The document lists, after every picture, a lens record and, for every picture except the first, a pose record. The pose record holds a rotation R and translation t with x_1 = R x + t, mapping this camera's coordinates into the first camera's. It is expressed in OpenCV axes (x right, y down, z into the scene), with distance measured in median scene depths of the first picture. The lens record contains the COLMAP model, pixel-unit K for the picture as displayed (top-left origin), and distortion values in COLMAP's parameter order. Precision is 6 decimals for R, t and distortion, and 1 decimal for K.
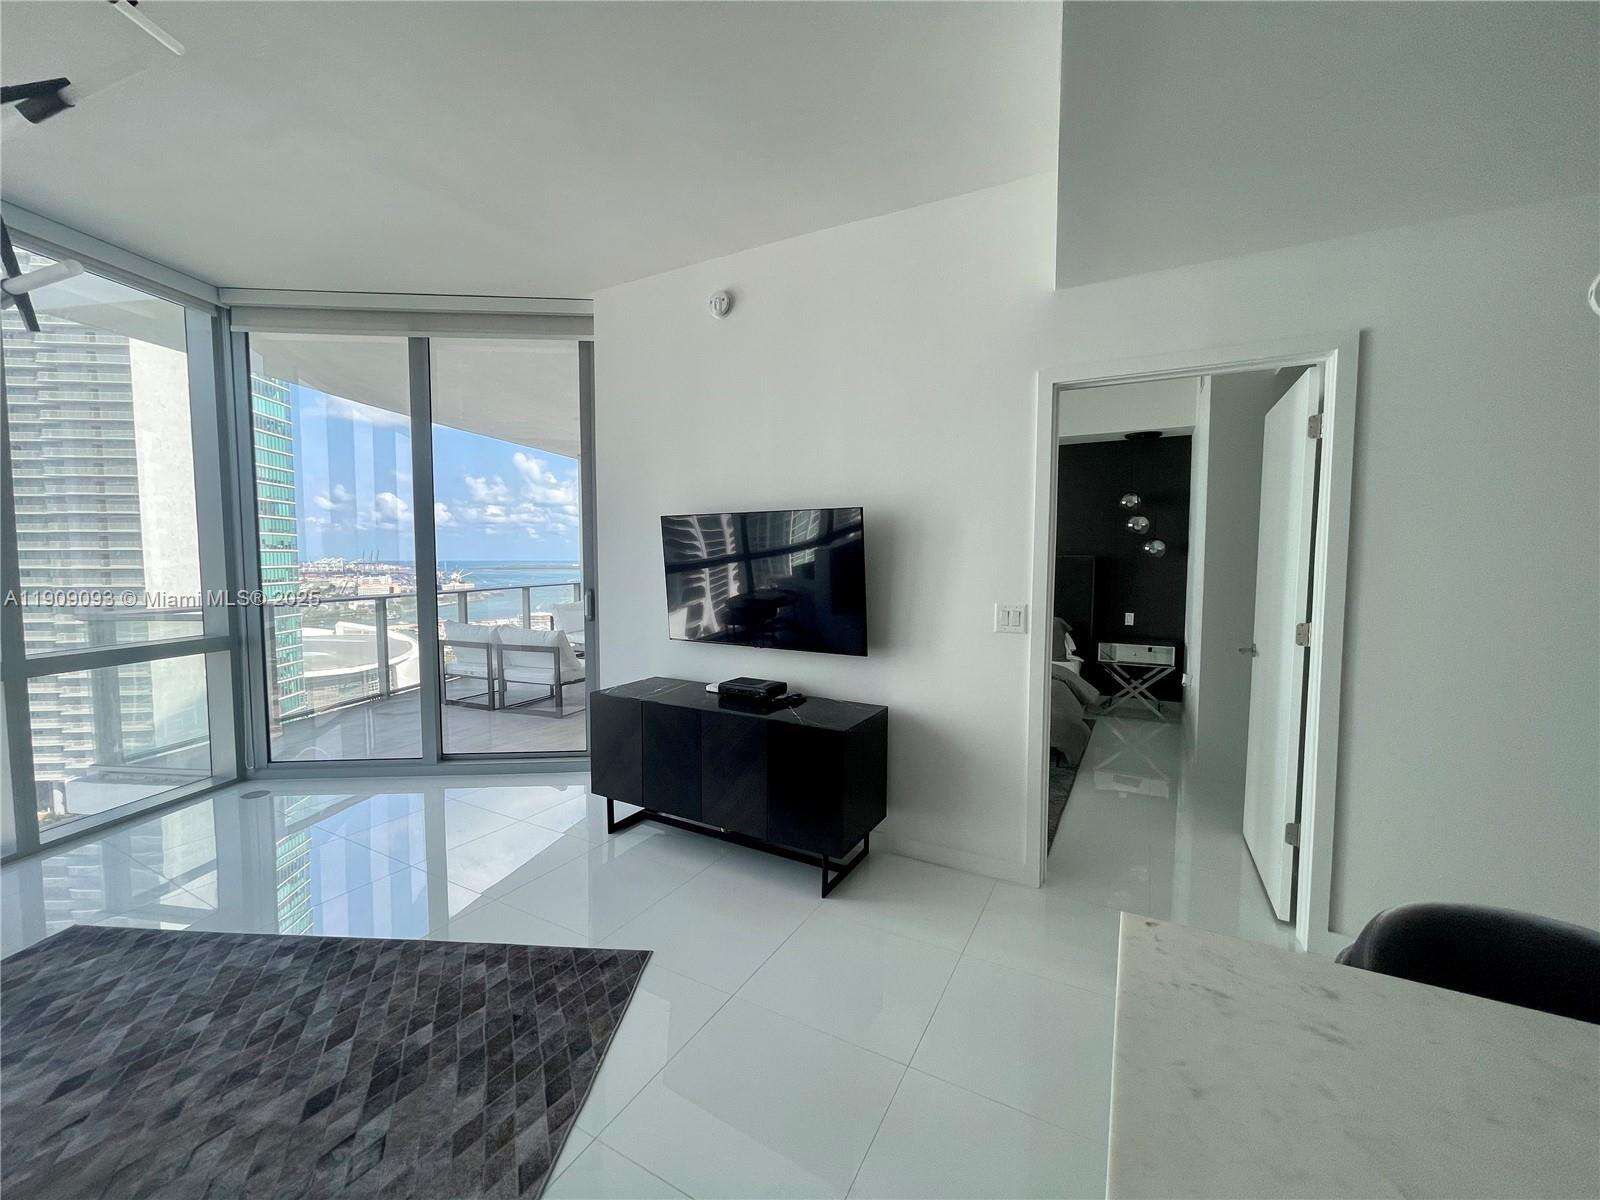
lens RADIAL K [[638.6, 0, 800.1], [0, 638.6, 592.9], [0, 0, 1]] dist [-0.004976, -0.000649]
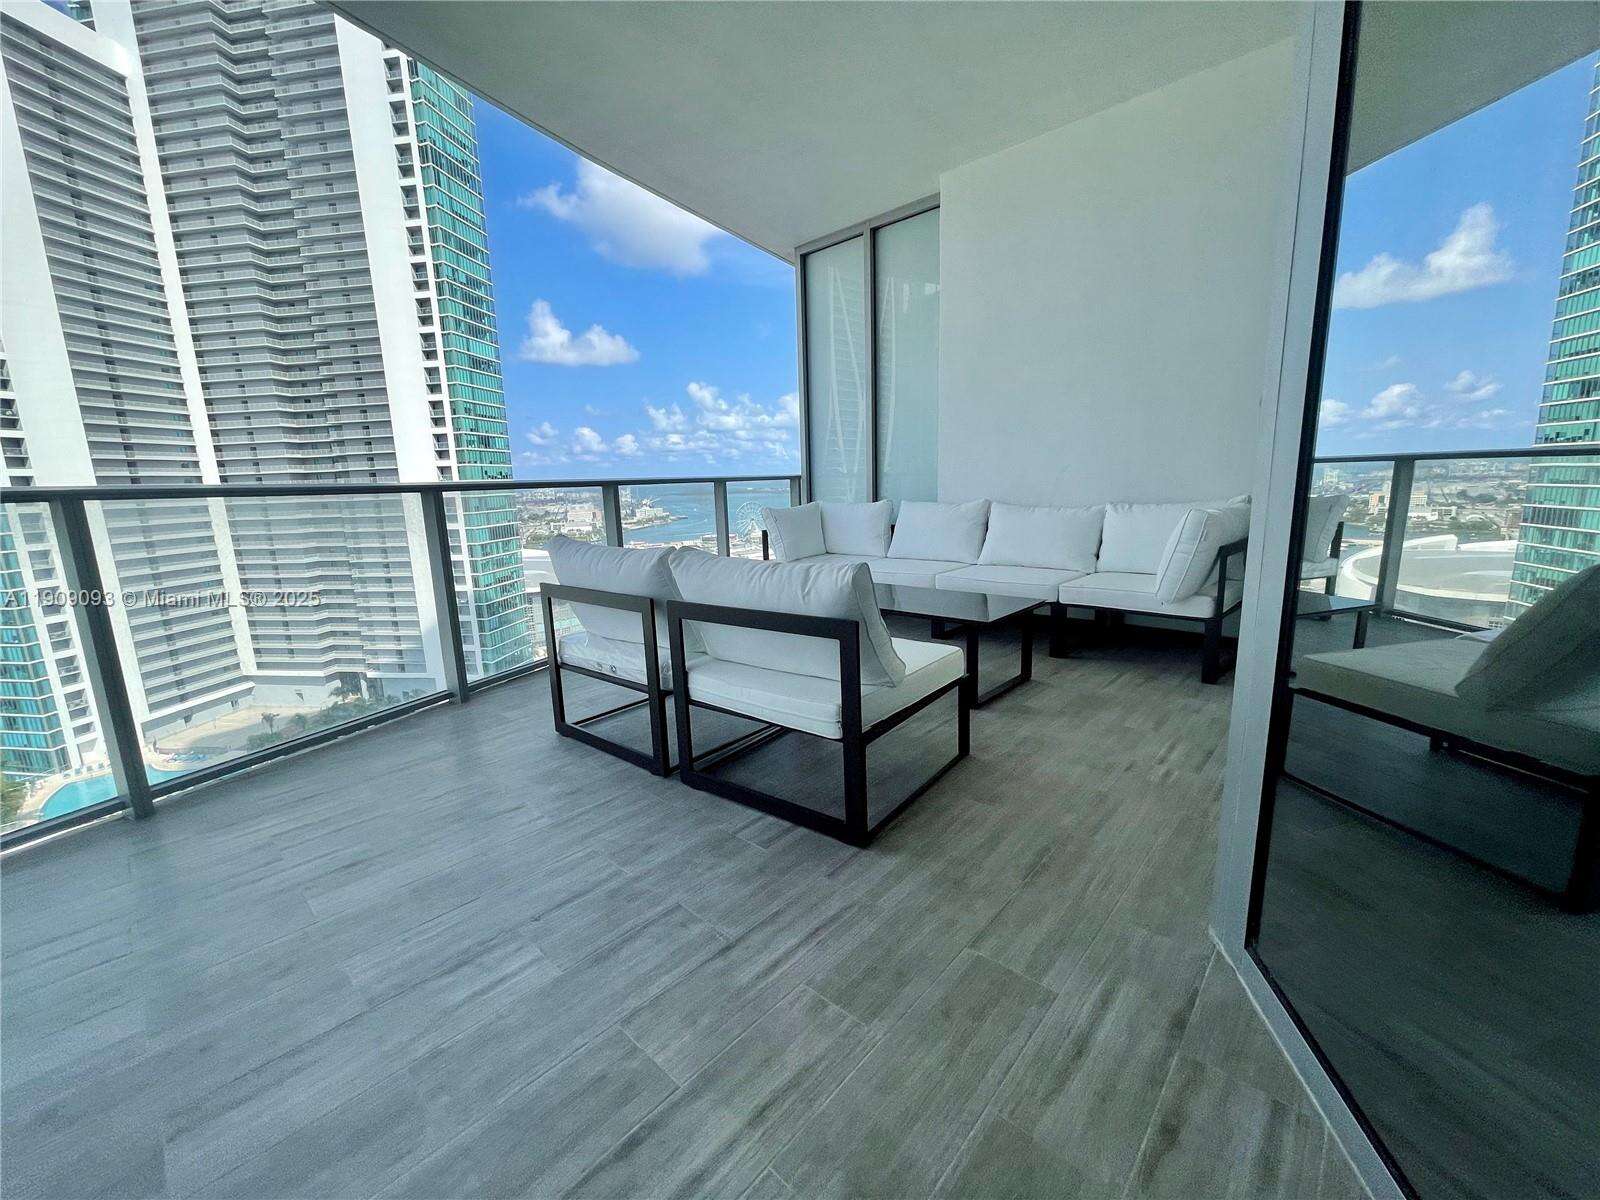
lens RADIAL K [[638.6, 0, 800.3], [0, 638.6, 594.0], [0, 0, 1]] dist [-0.004976, -0.000649]
pose [[0.966692, 0.014988, -0.255504, -0.308451], [0.017464, 0.992094, 0.124273, 0.034292], [0.255347, -0.124596, 0.958788, 0.669242]]
